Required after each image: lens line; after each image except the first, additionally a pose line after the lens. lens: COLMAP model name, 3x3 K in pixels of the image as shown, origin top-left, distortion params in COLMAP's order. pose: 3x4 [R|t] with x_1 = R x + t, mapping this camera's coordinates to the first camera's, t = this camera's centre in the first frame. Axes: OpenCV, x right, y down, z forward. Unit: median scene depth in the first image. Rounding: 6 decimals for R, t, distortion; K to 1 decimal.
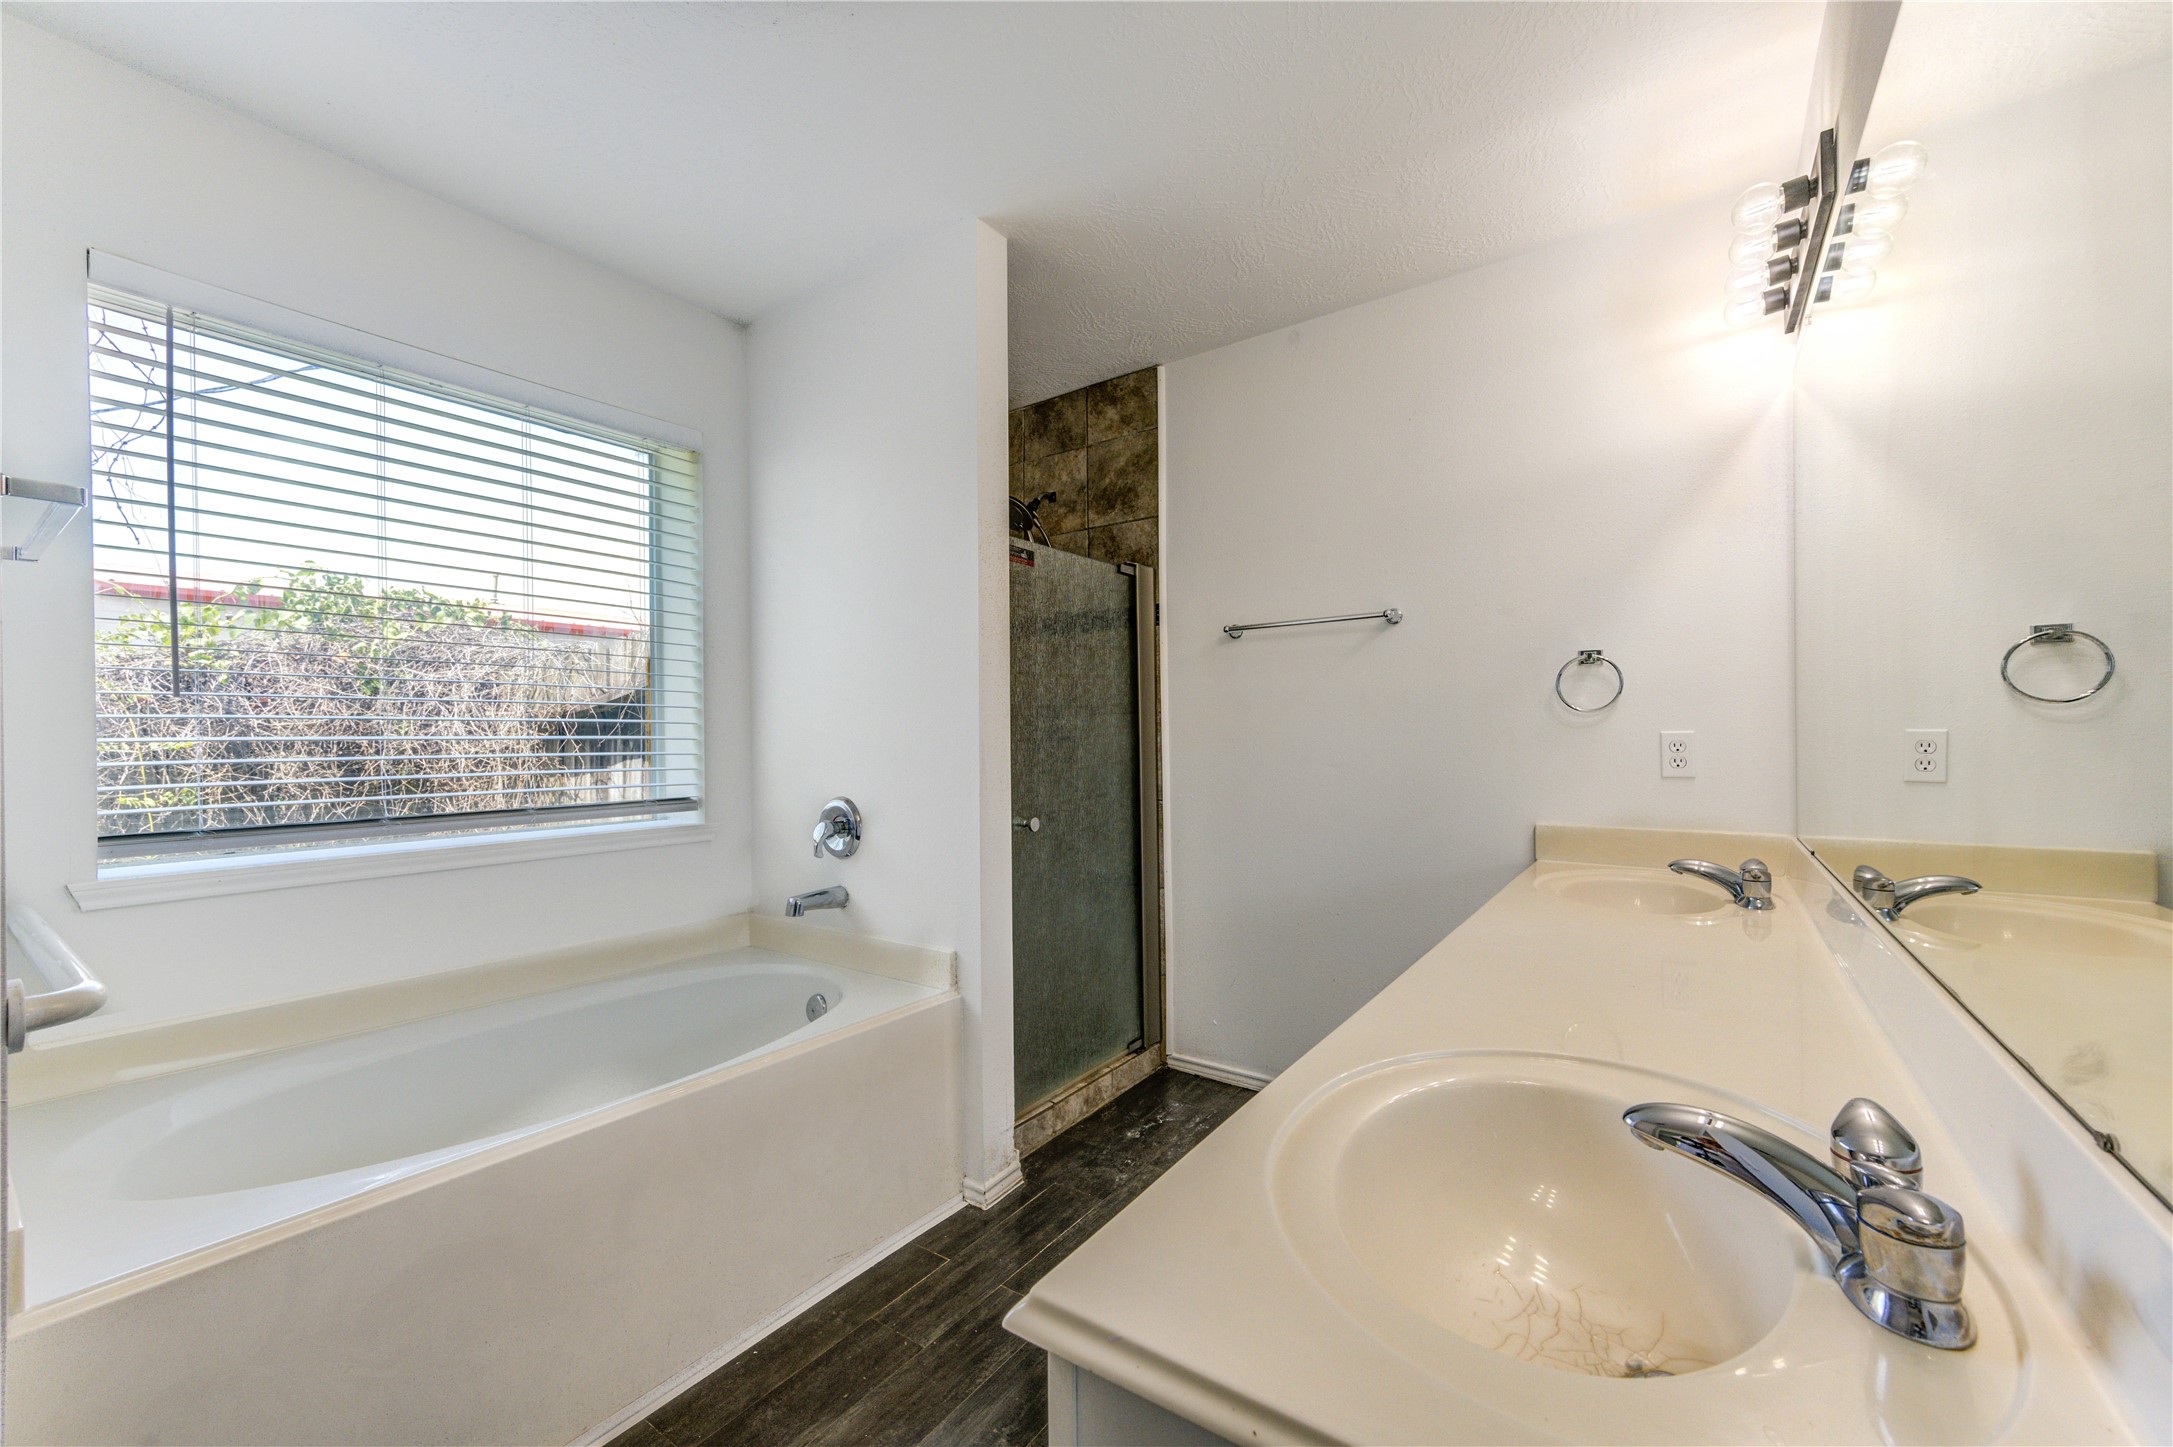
lens RADIAL K [[854.4, 0, 1083.1], [0, 854.4, 737.5], [0, 0, 1]] dist [0.004211, 0.000861]
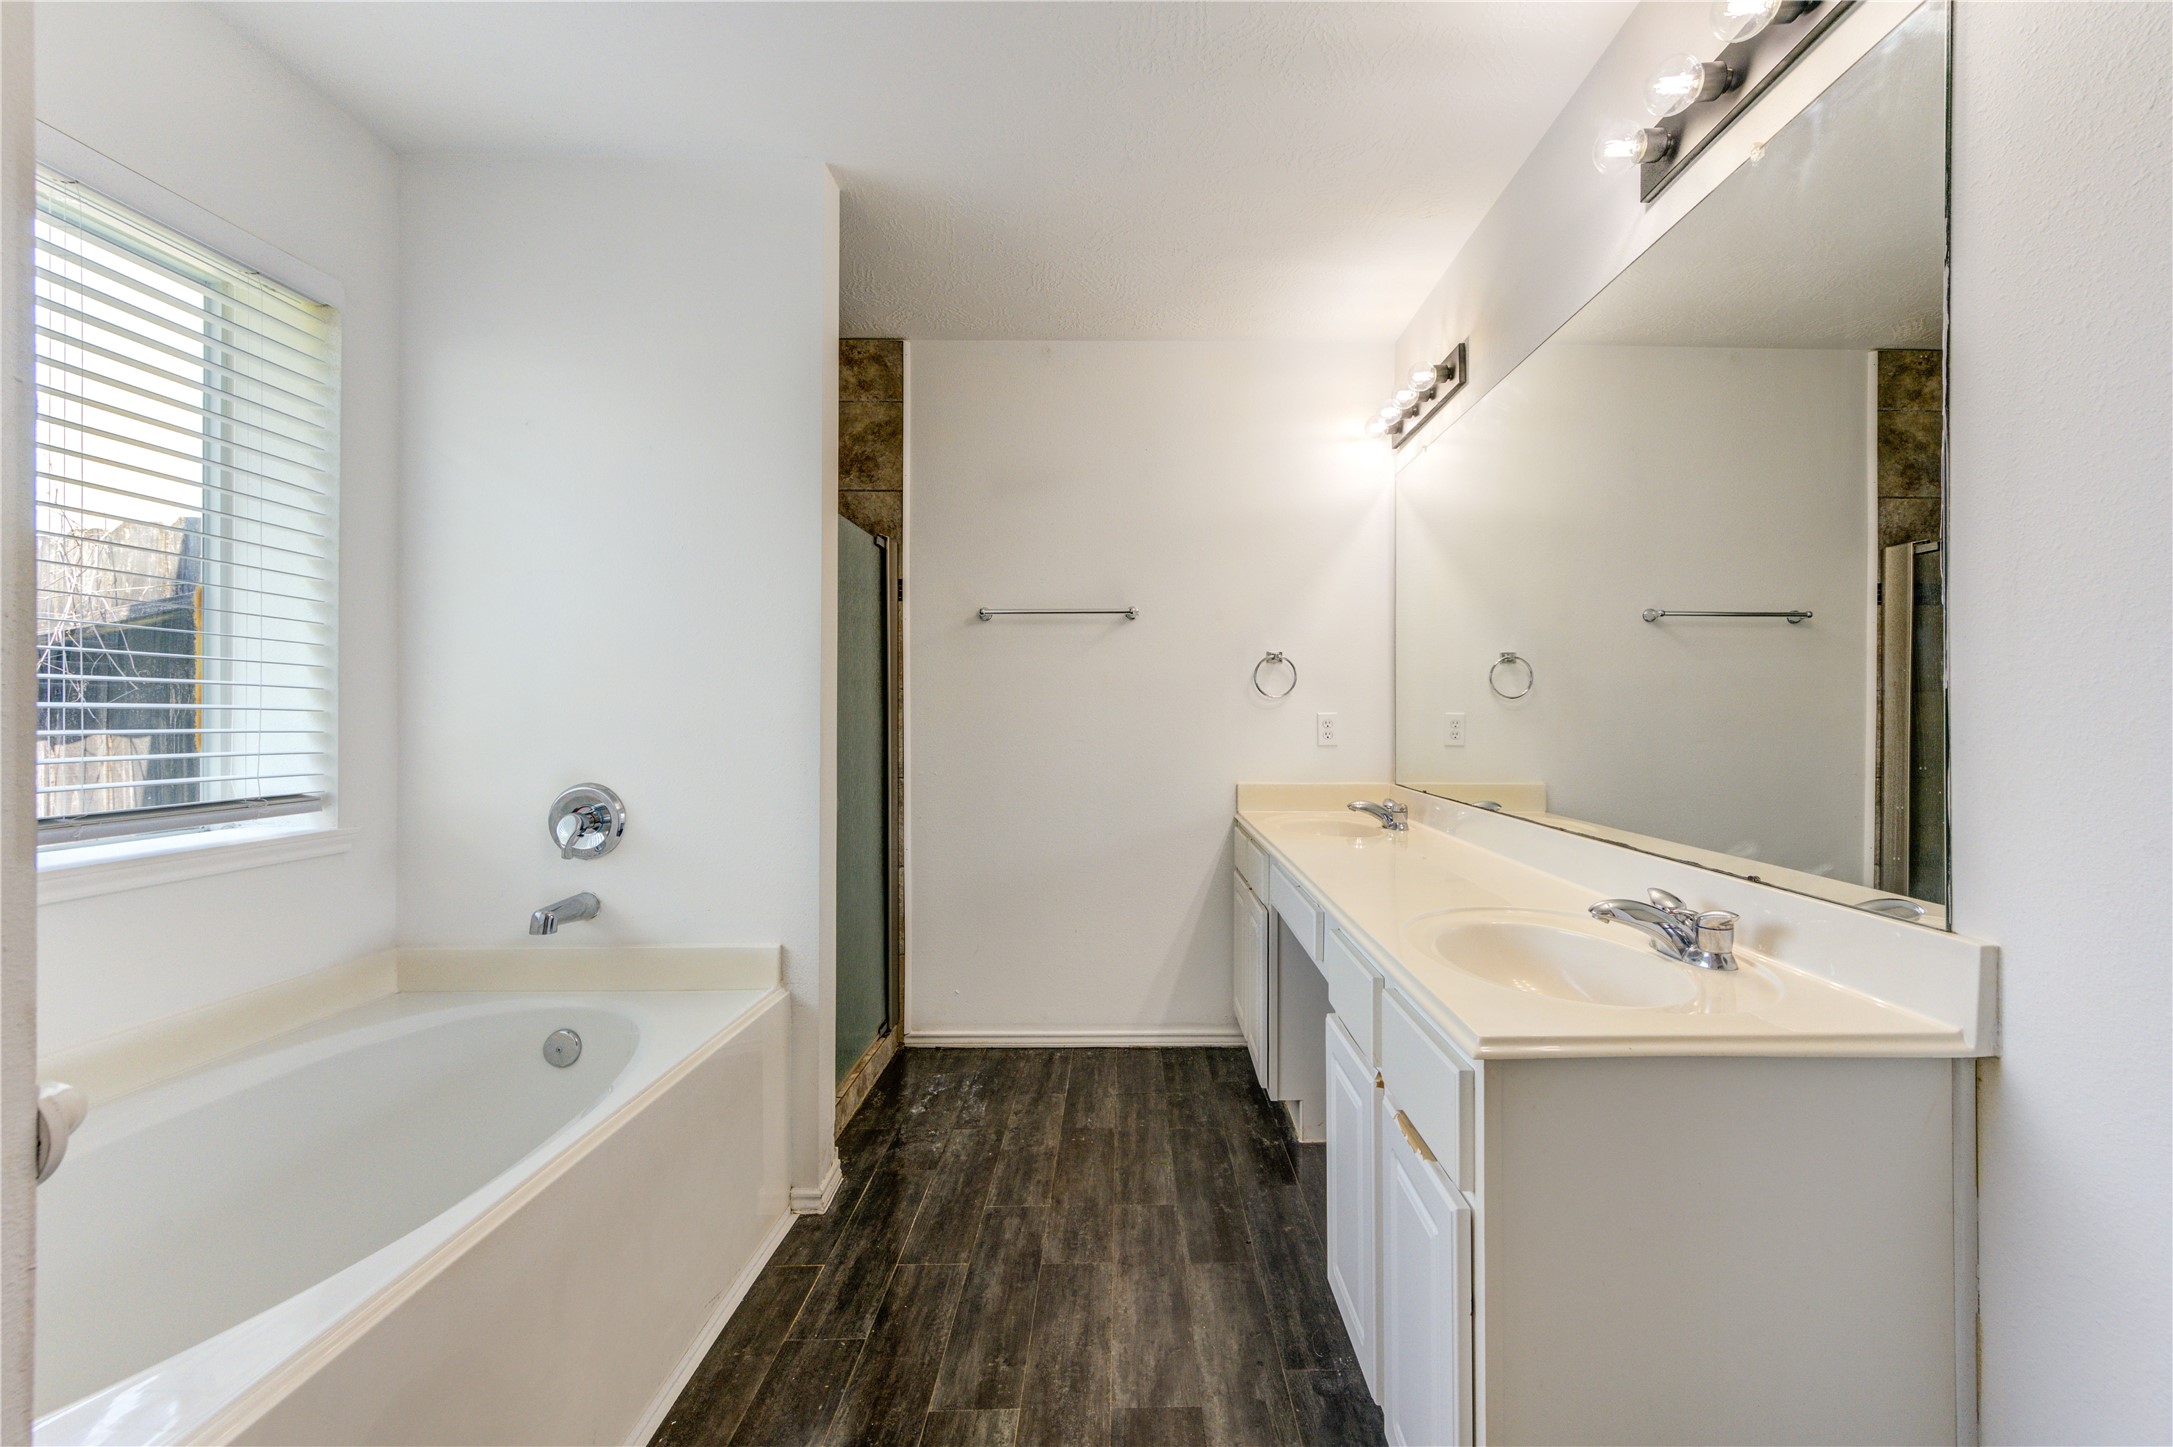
lens RADIAL K [[939.0, 0, 1093.1], [0, 939.0, 716.2], [0, 0, 1]] dist [0.003681, -0.000159]
pose [[0.805275, 0.008567, 0.592840, -0.434521], [-0.006361, 0.999963, -0.005810, 0.007950], [-0.592868, 0.000907, 0.805299, -0.008338]]
